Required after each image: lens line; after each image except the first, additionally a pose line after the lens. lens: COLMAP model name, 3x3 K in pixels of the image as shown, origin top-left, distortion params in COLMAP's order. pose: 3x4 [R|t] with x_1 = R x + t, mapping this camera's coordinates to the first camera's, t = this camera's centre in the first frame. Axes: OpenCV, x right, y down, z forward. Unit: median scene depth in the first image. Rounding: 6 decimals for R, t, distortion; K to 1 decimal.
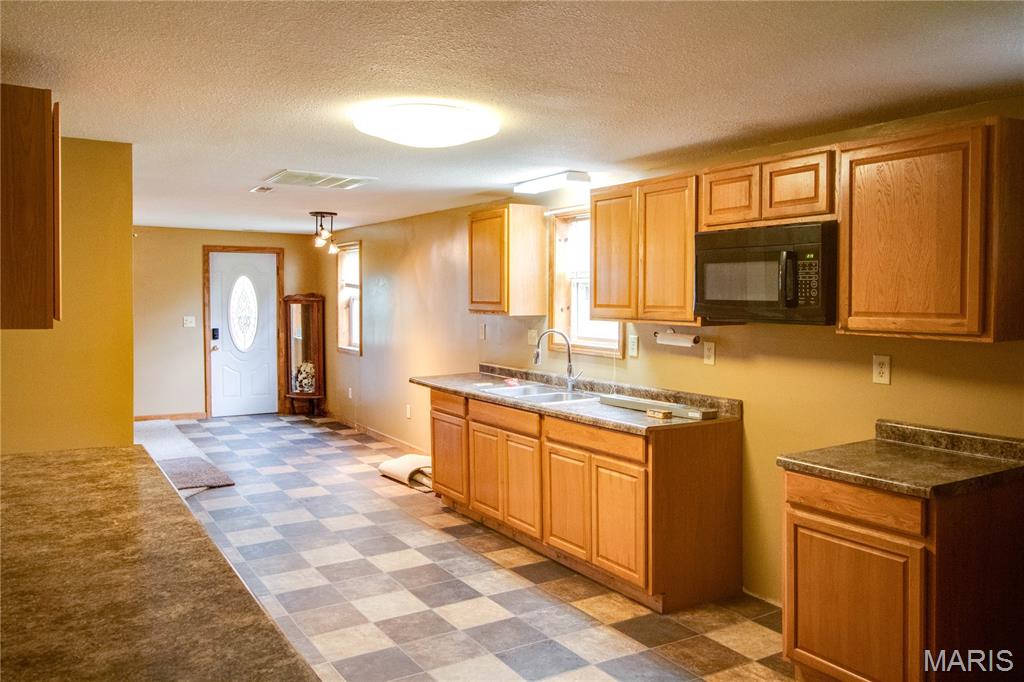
lens RADIAL K [[823.8, 0, 518.2], [0, 823.8, 334.1], [0, 0, 1]] dist [0.014255, -0.007902]
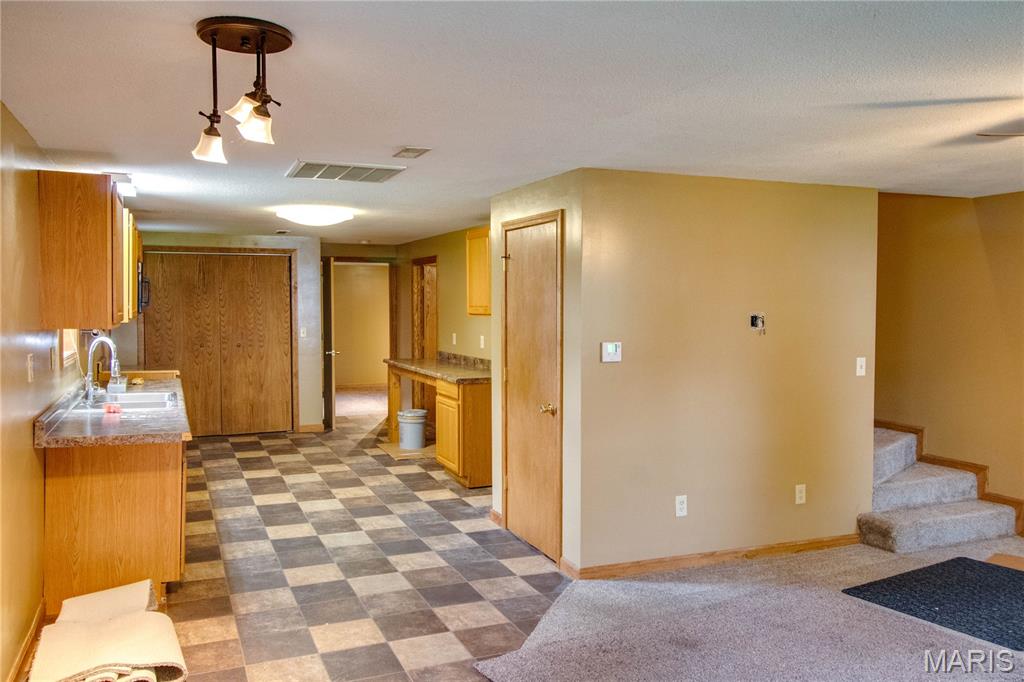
lens RADIAL K [[823.8, 0, 518.2], [0, 823.8, 334.1], [0, 0, 1]] dist [0.014255, -0.007902]
pose [[-0.991975, -0.010247, 0.126016, -0.544500], [0.000702, 0.996248, 0.086539, -0.102256], [-0.126430, 0.085933, -0.988246, 2.060624]]
